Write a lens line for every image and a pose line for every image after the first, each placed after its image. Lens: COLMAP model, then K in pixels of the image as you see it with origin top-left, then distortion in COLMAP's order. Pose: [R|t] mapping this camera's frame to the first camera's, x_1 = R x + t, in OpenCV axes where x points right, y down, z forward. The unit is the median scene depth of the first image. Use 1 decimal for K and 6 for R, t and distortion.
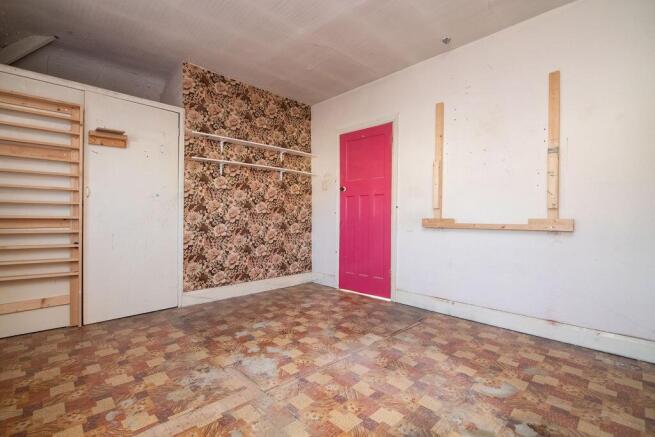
lens RADIAL K [[302.9, 0, 326.1], [0, 302.9, 221.8], [0, 0, 1]] dist [-0.019213, 0.000282]
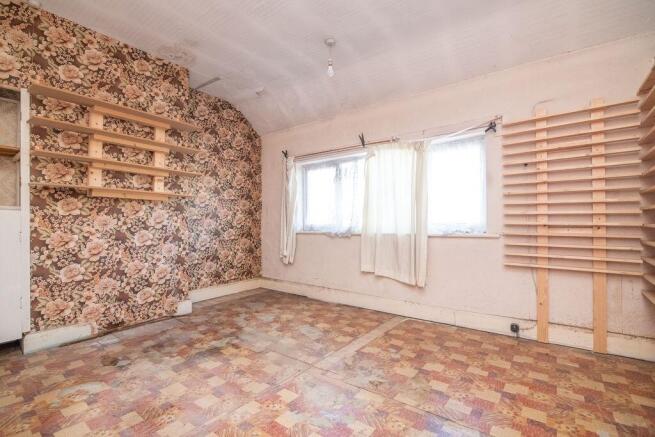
lens RADIAL K [[302.9, 0, 326.1], [0, 302.9, 221.8], [0, 0, 1]] dist [-0.019213, 0.000282]
pose [[-0.989460, -0.004762, -0.144729, -0.106897], [-0.005367, 0.999978, 0.003792, -0.031897], [0.144708, 0.004529, -0.989464, 2.018534]]
